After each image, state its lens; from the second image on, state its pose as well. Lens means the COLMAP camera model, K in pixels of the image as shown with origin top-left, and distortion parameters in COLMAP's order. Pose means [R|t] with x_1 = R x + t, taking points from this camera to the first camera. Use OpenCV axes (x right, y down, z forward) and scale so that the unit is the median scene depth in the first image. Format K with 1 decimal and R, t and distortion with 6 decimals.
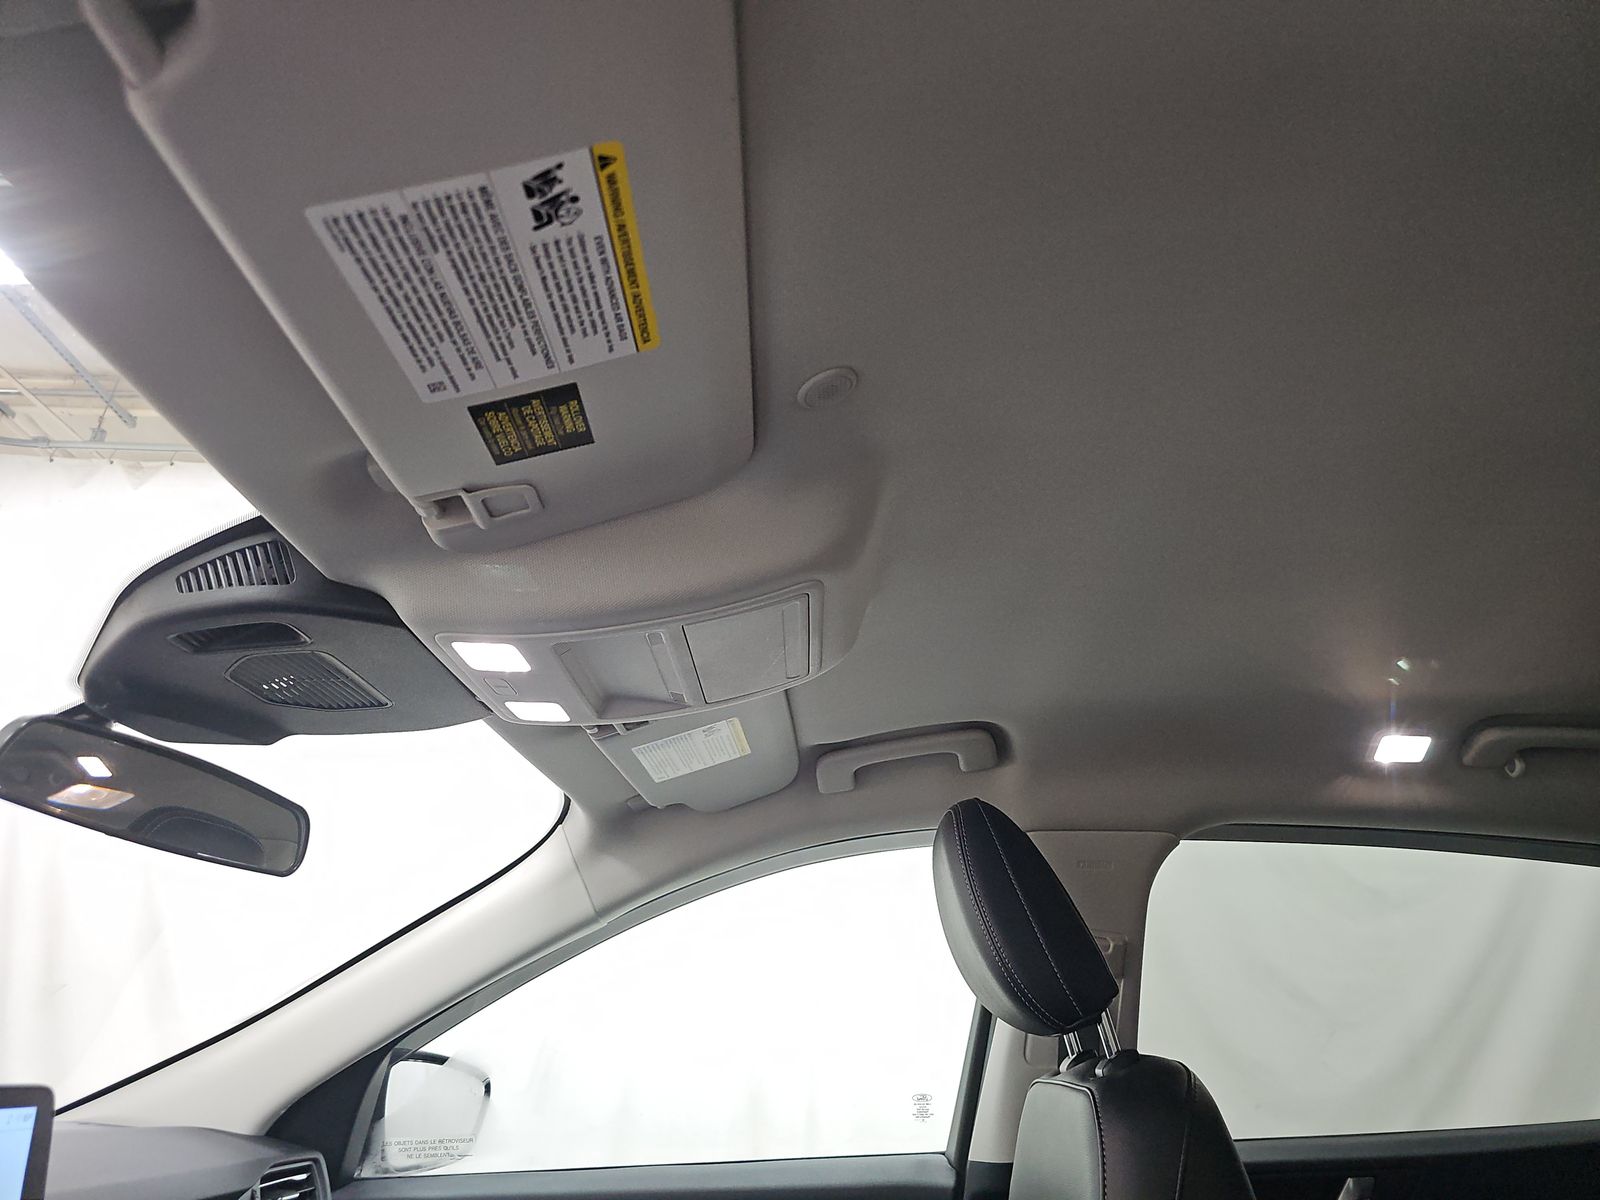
lens RADIAL K [[1068.6, 0, 800.0], [0, 1068.6, 600.0], [0, 0, 1]] dist [0.040671, -0.039346]
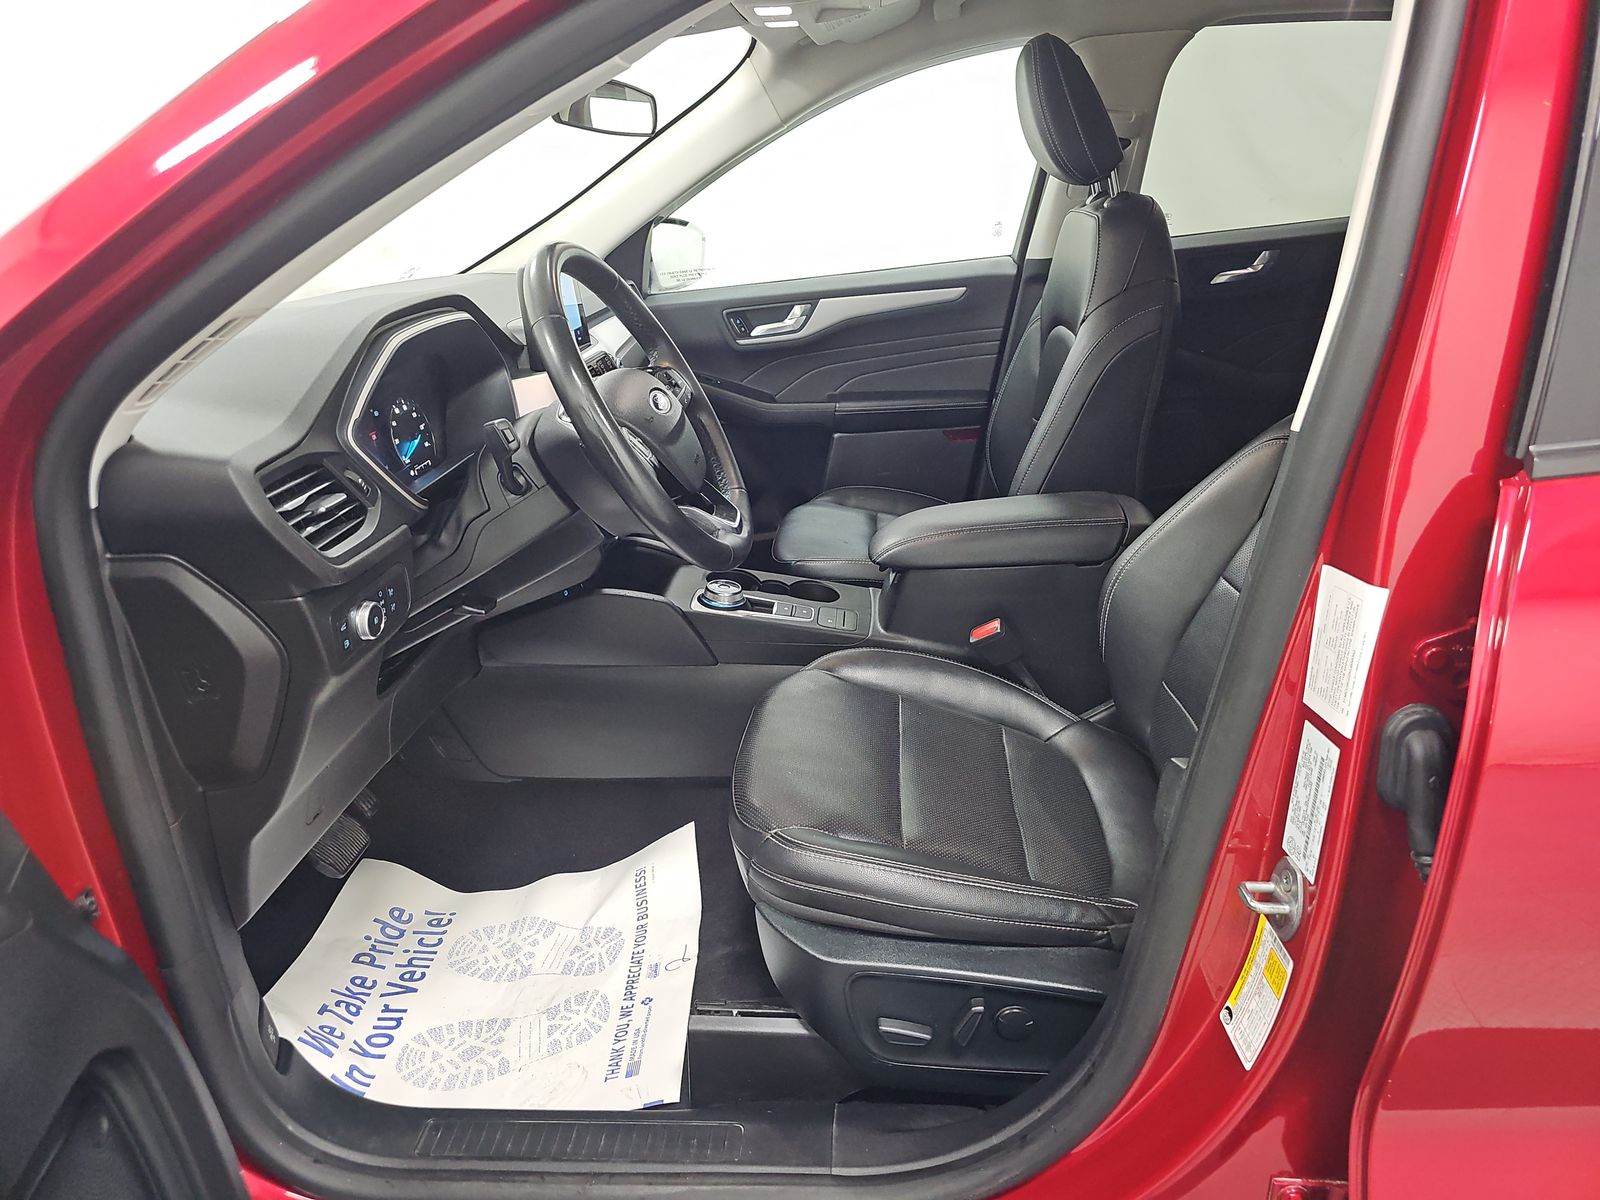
lens RADIAL K [[1068.6, 0, 800.0], [0, 1068.6, 600.0], [0, 0, 1]] dist [0.040671, -0.039346]
pose [[0.996017, -0.045888, -0.076446, -0.083551], [0.086275, 0.712395, 0.696455, -0.273700], [0.022501, -0.700277, 0.713517, -0.529459]]
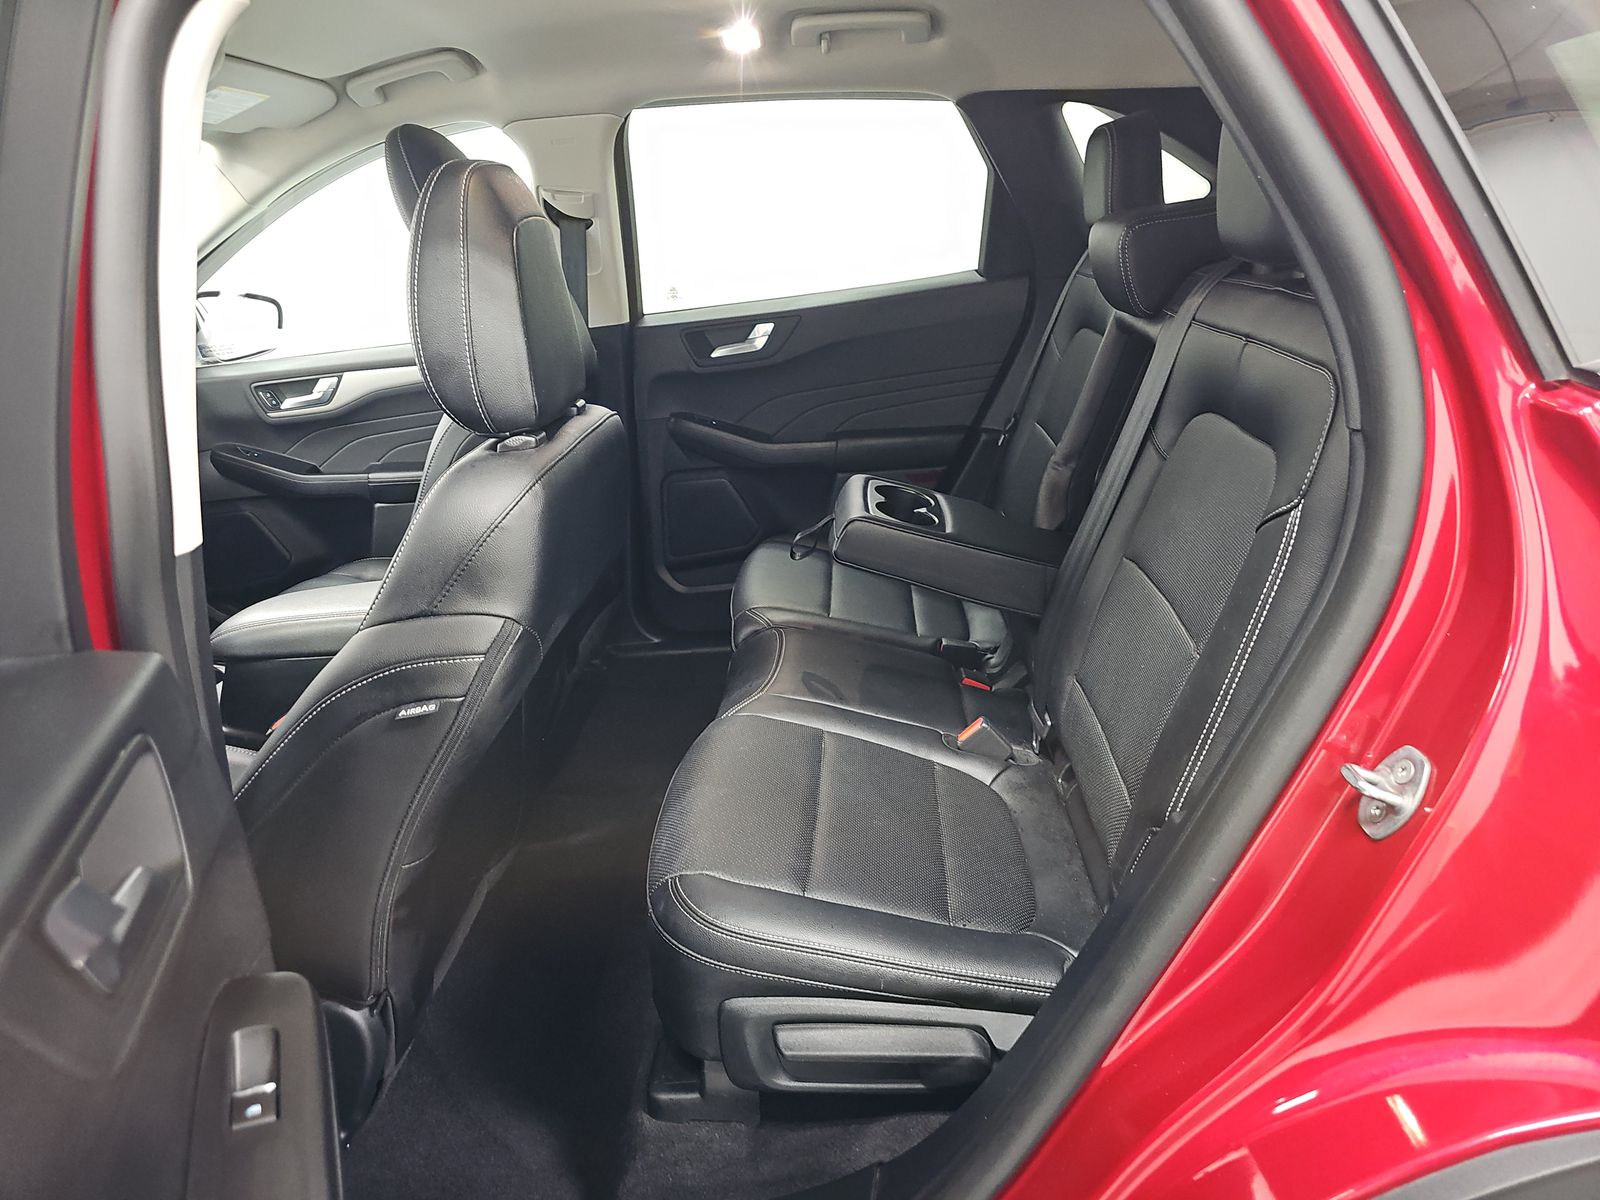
lens RADIAL K [[1068.6, 0, 800.0], [0, 1068.6, 600.0], [0, 0, 1]] dist [0.040671, -0.039346]
pose [[0.994937, -0.059414, -0.081055, 0.671566], [0.098939, 0.720603, 0.686253, -0.266990], [0.017635, -0.690798, 0.722833, -0.453617]]
